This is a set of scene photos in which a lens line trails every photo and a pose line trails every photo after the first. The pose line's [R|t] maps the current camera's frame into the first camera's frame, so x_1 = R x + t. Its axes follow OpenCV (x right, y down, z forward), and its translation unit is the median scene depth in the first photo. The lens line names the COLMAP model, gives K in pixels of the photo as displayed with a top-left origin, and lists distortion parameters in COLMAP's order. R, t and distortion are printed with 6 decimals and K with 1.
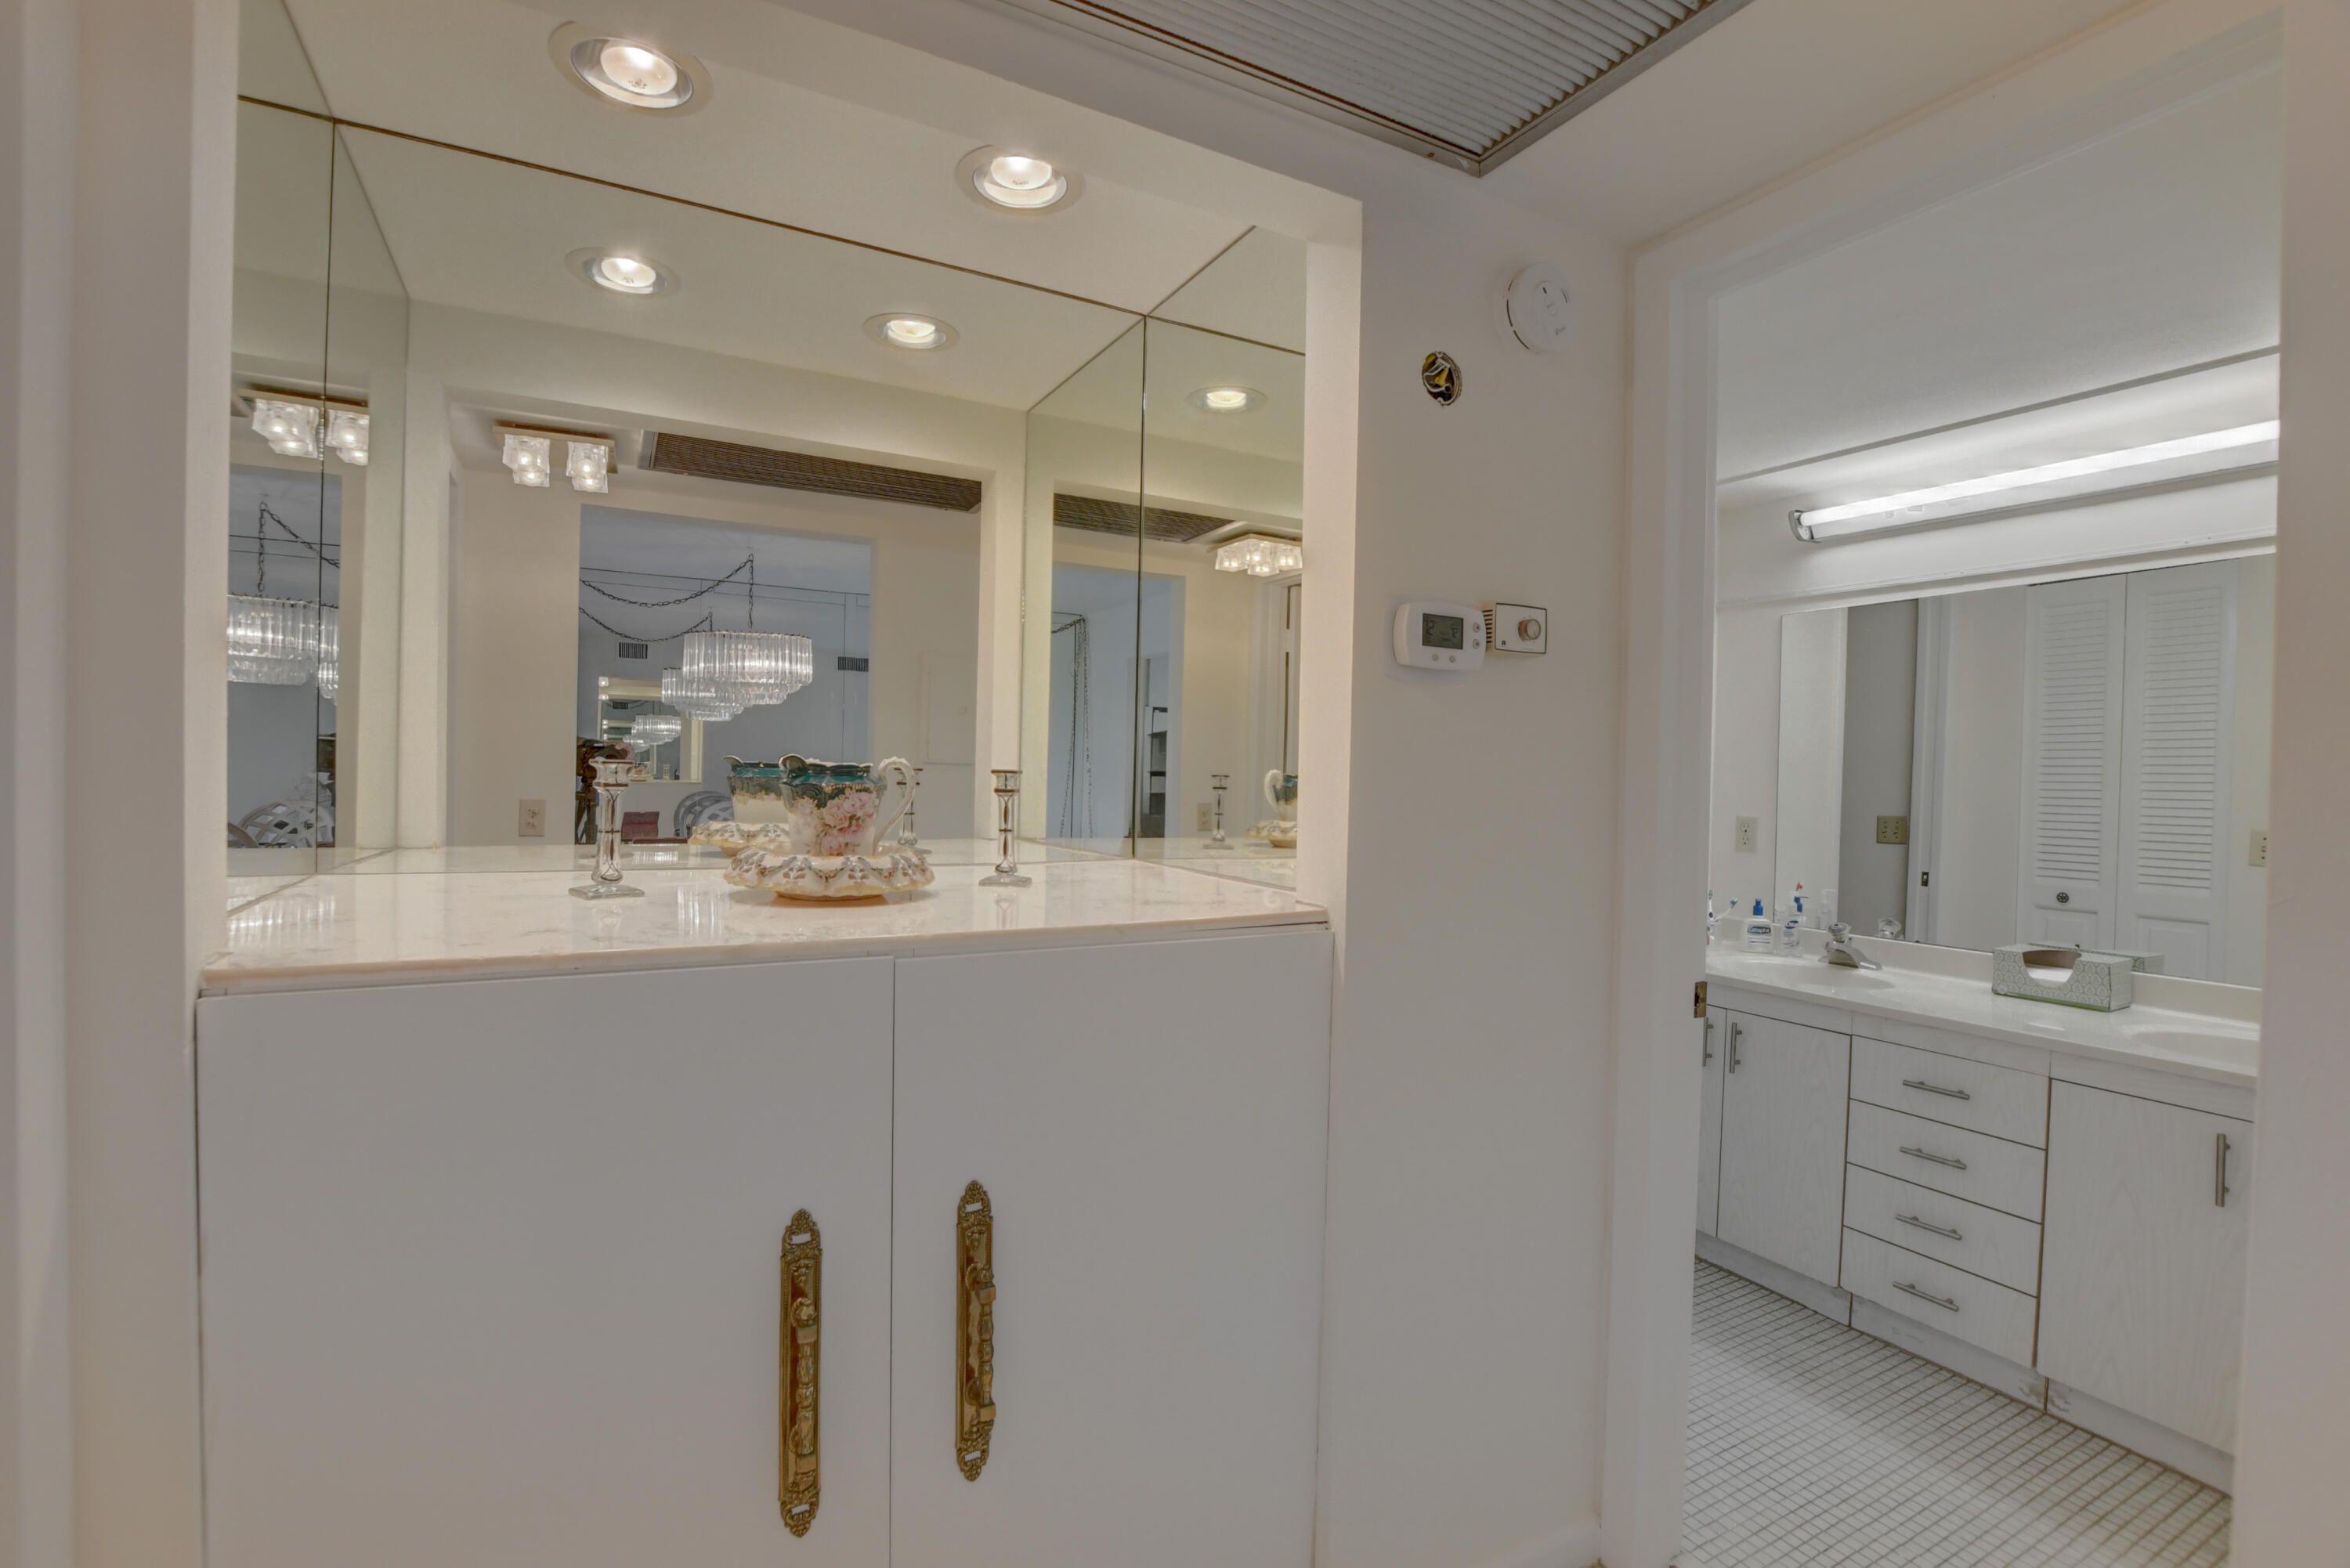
lens RADIAL K [[1043.7, 0, 1164.9], [0, 1043.7, 784.7], [0, 0, 1]] dist [-0.021879, -0.000352]
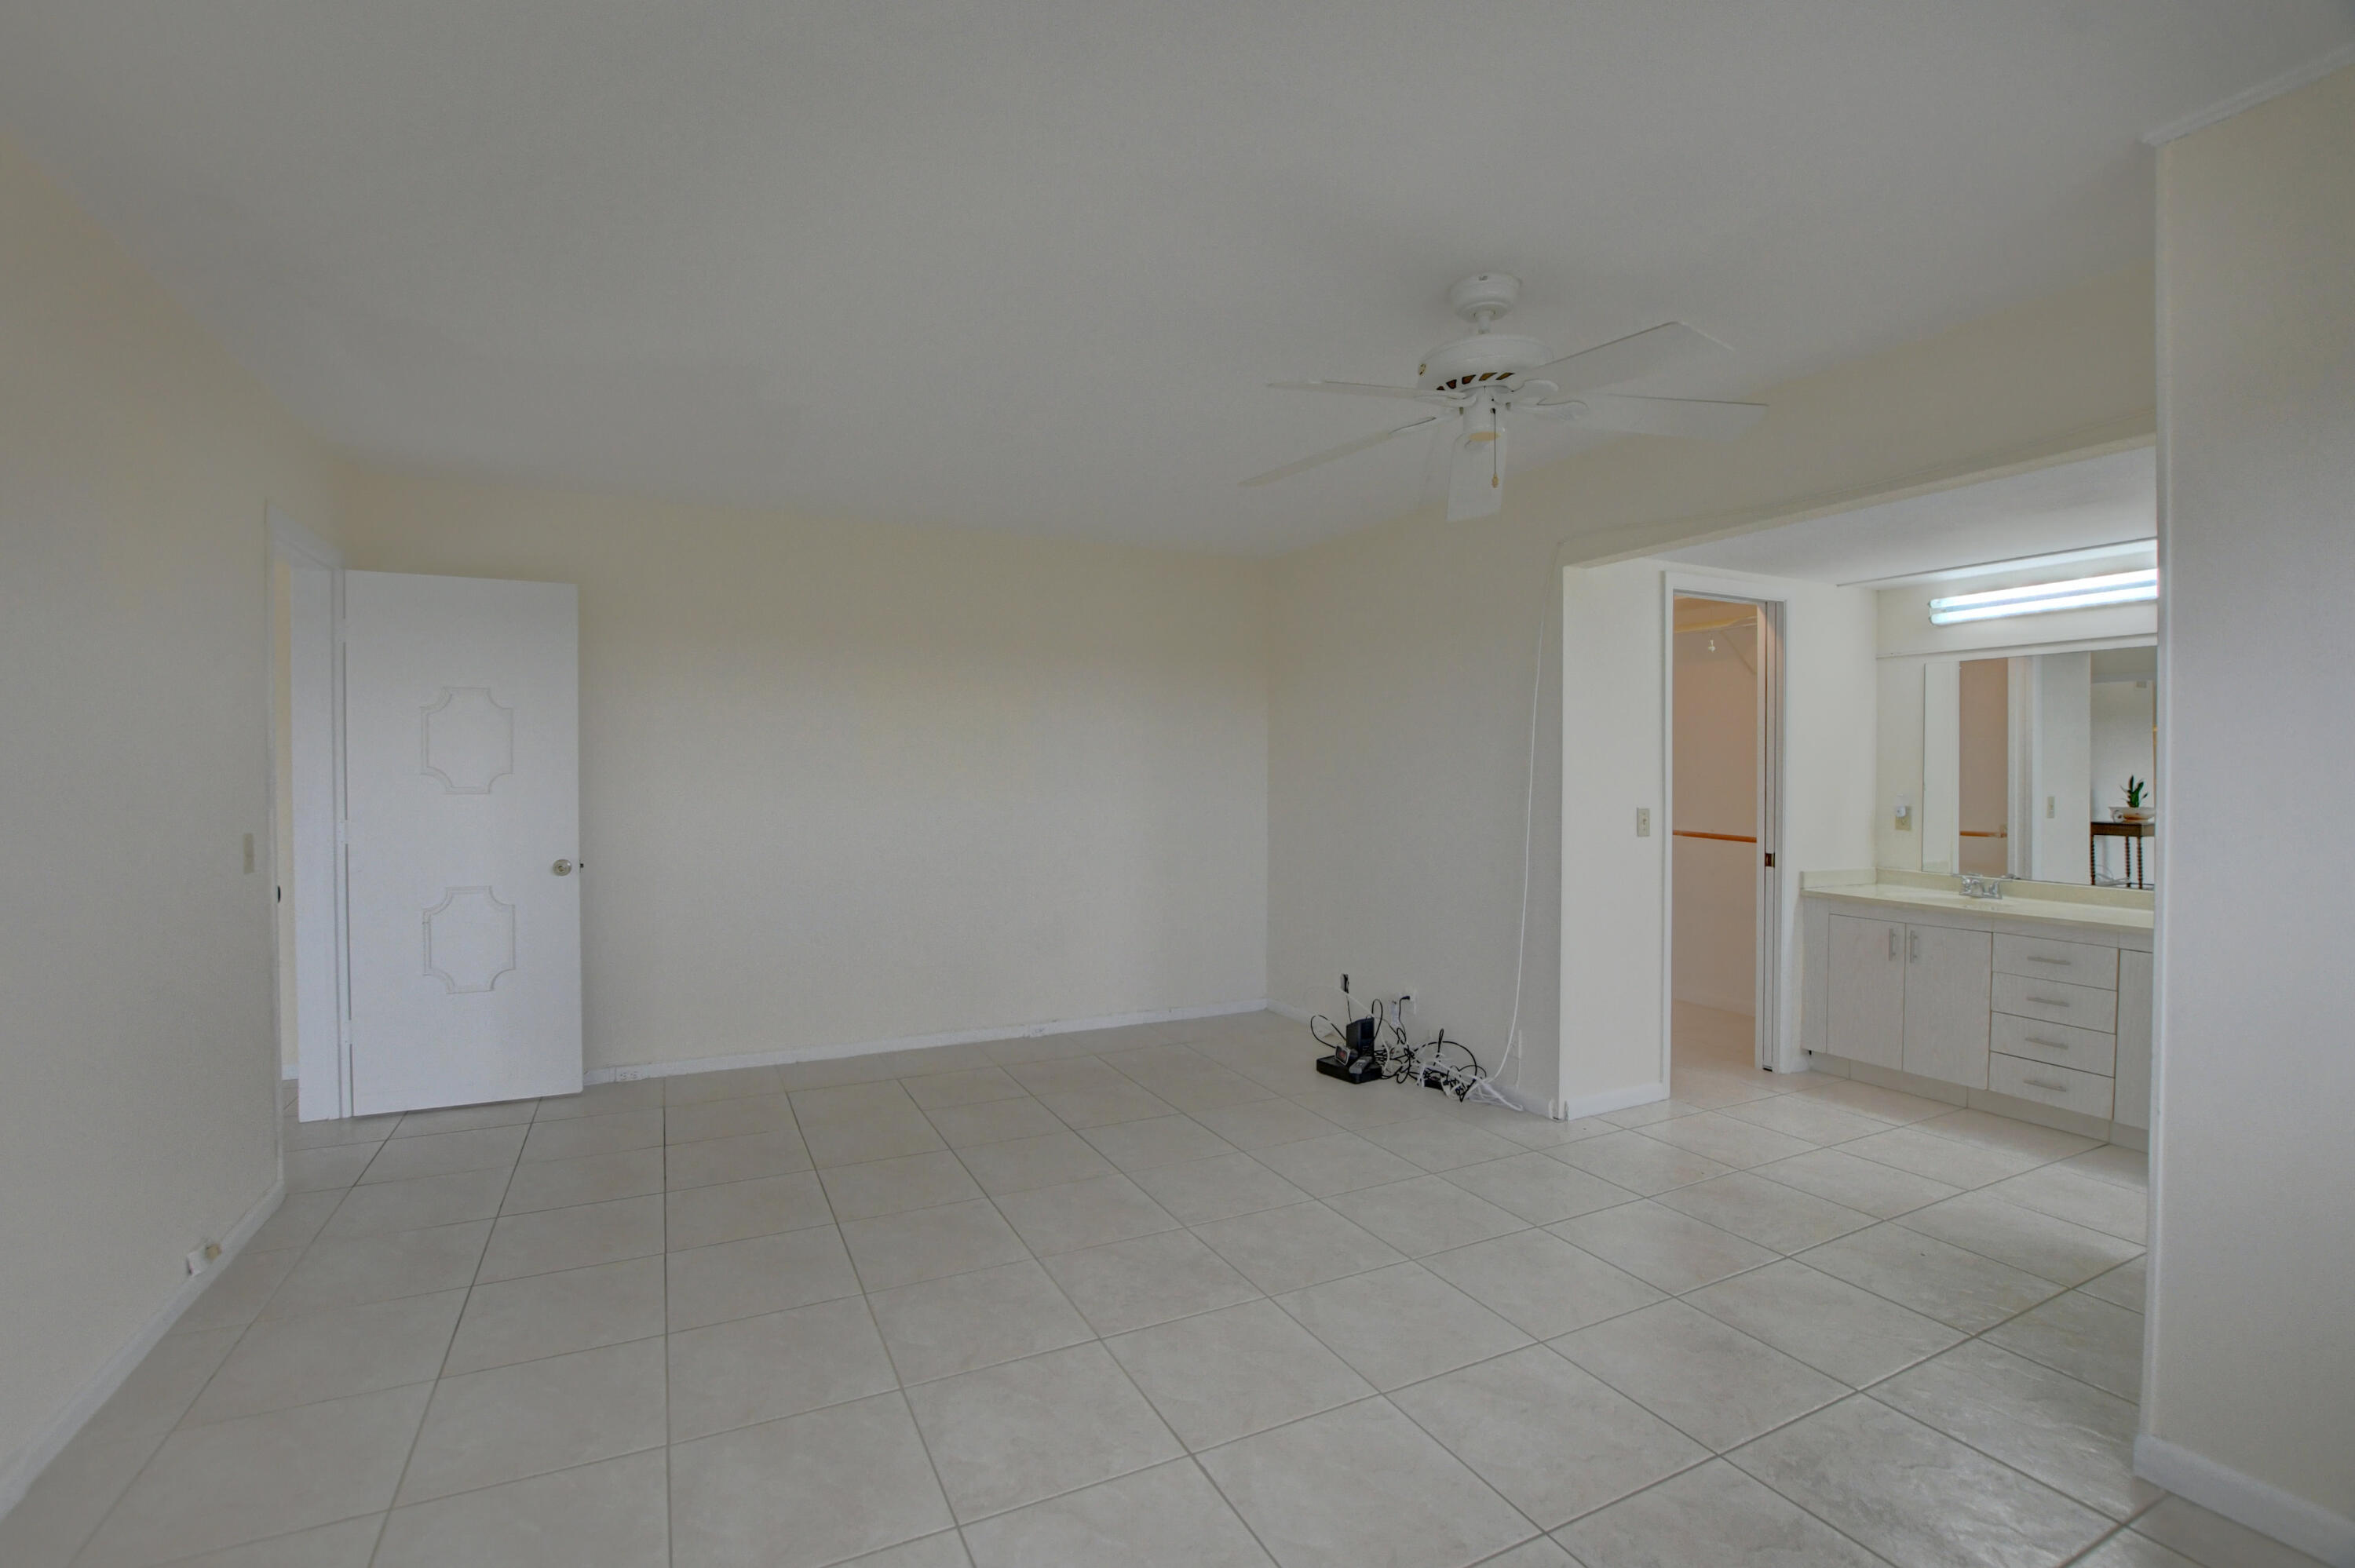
lens RADIAL K [[1045.8, 0, 1167.4], [0, 1045.8, 784.8], [0, 0, 1]] dist [-0.021879, -0.000352]
pose [[0.998817, -0.002698, -0.048559, -0.458221], [0.002068, 0.999913, -0.013011, 0.024266], [0.048590, 0.012895, 0.998736, -0.567767]]
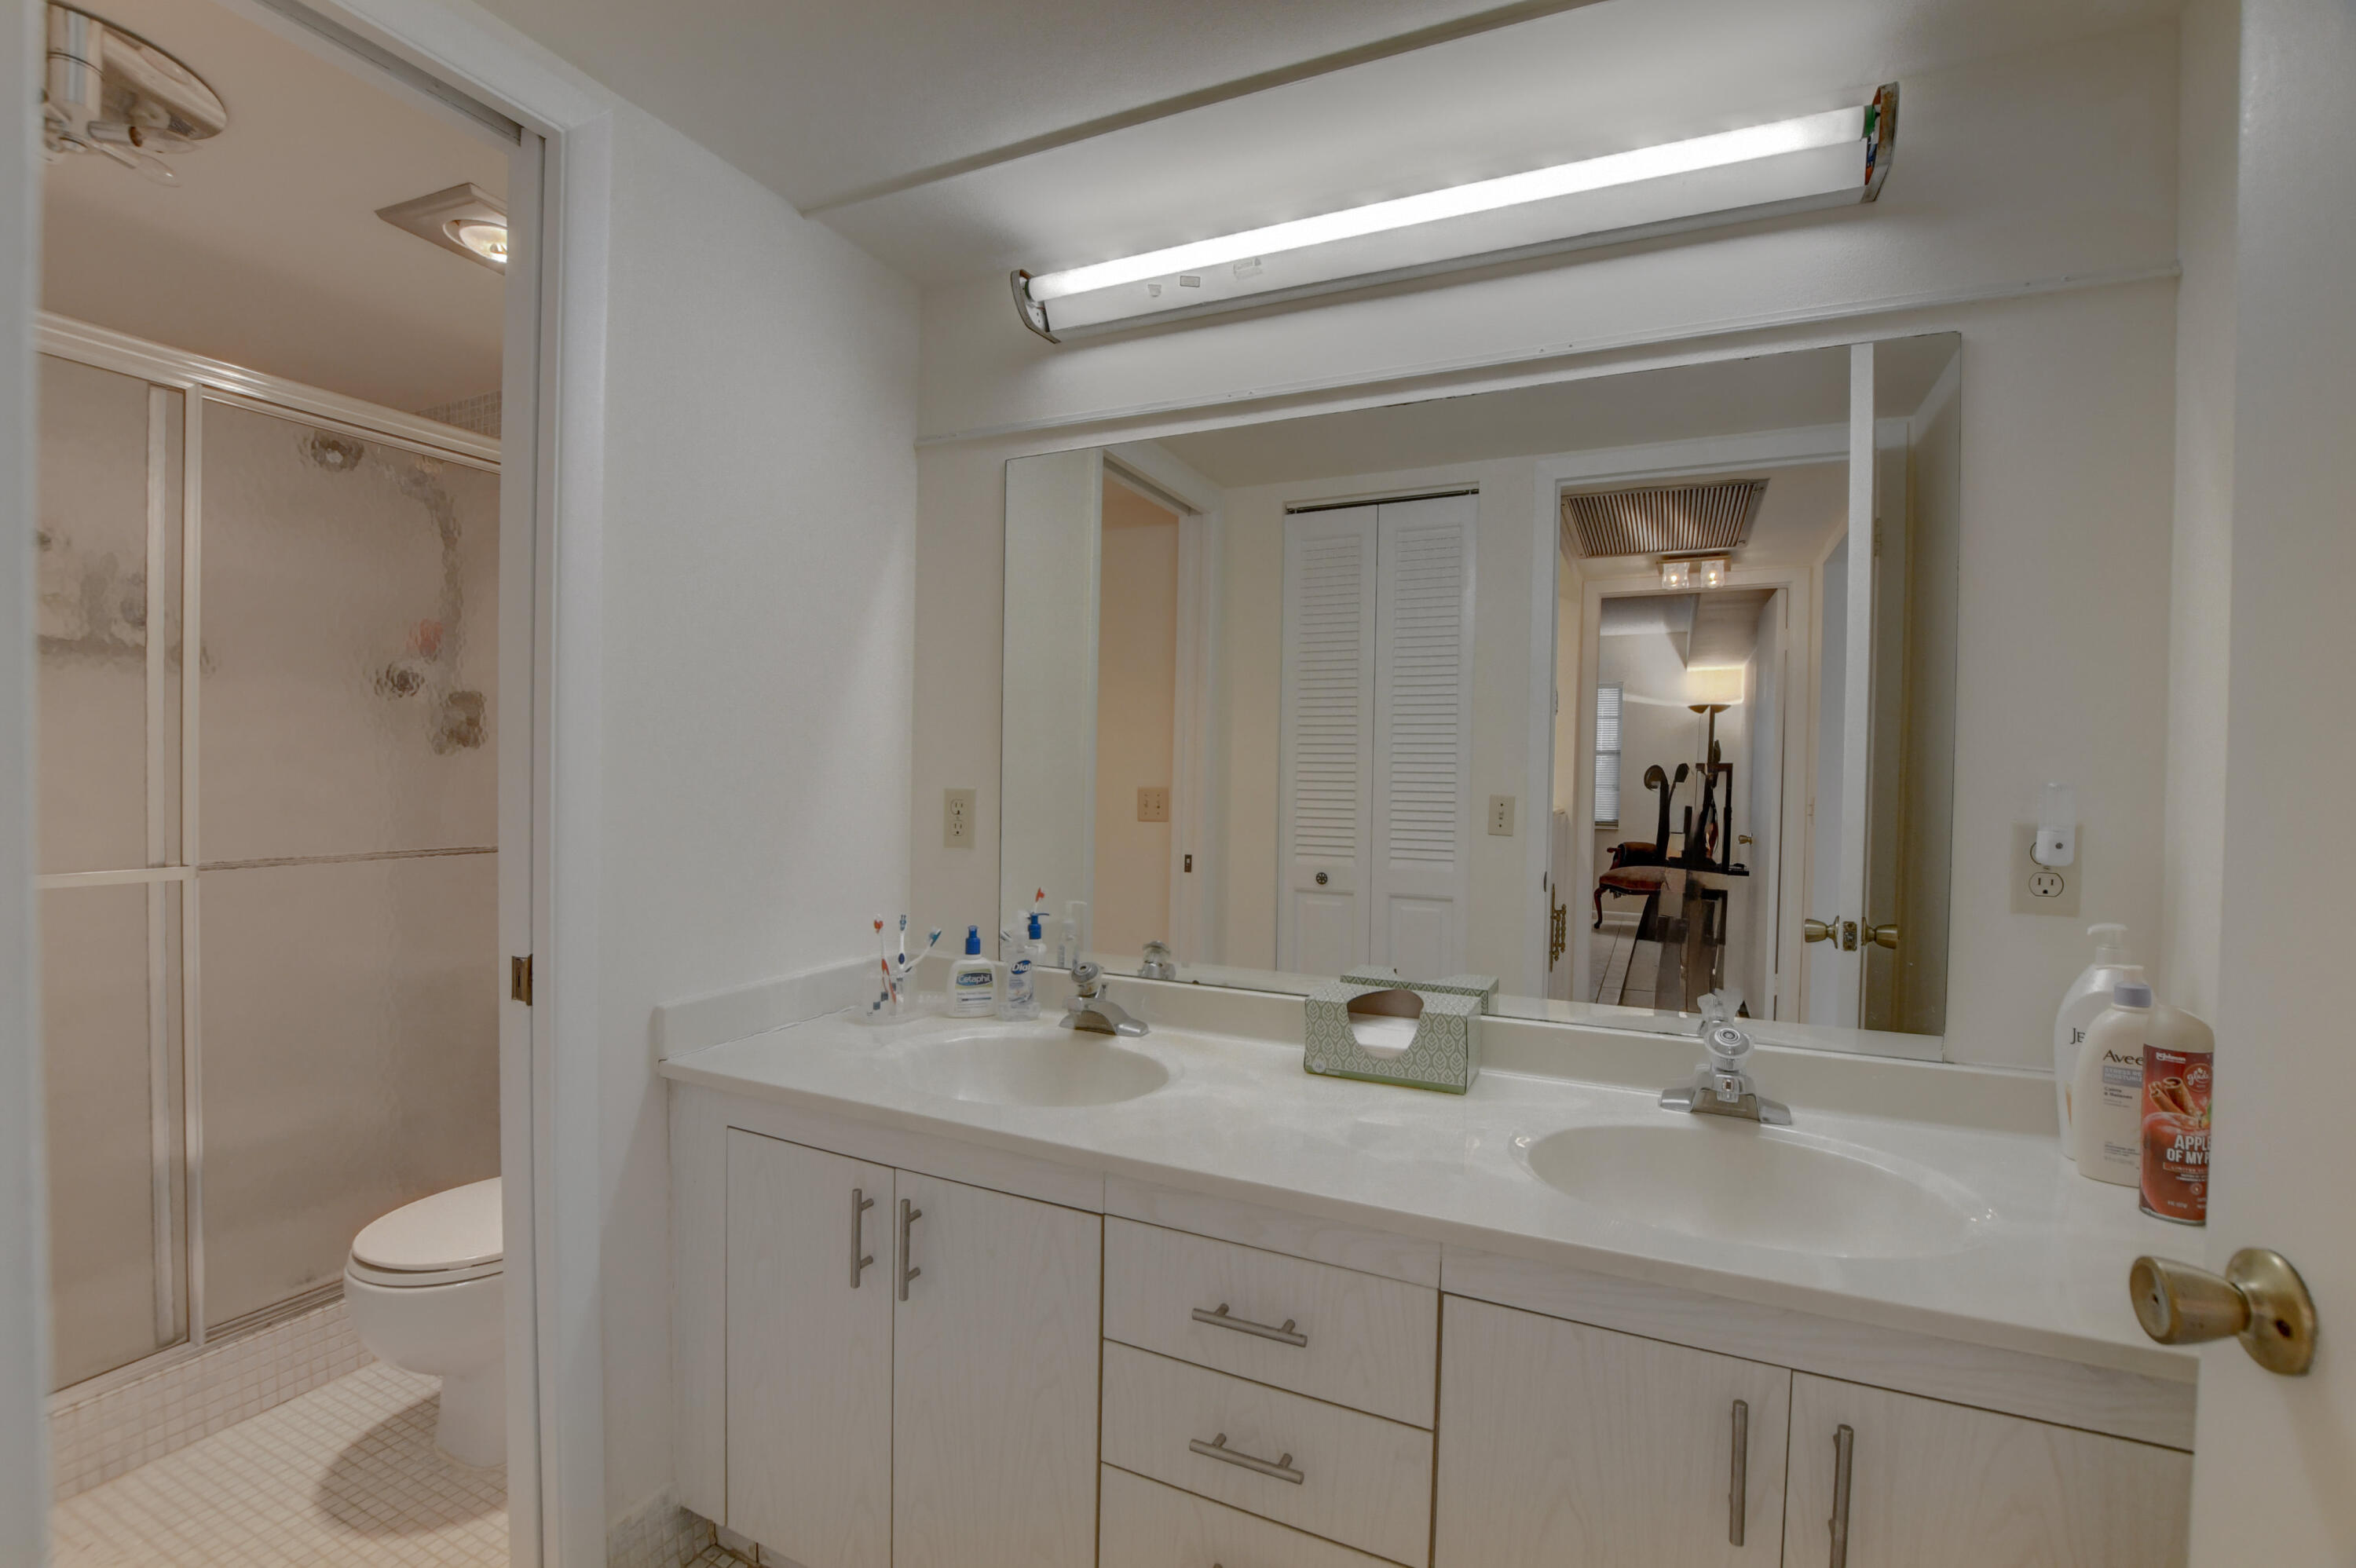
lens RADIAL K [[1046.3, 0, 1167.9], [0, 1046.3, 784.8], [0, 0, 1]] dist [-0.021879, -0.000352]
pose [[0.804855, -0.016313, 0.593247, 0.327468], [0.007788, 0.999826, 0.016927, 0.020880], [-0.593420, -0.009003, 0.804842, 0.479504]]
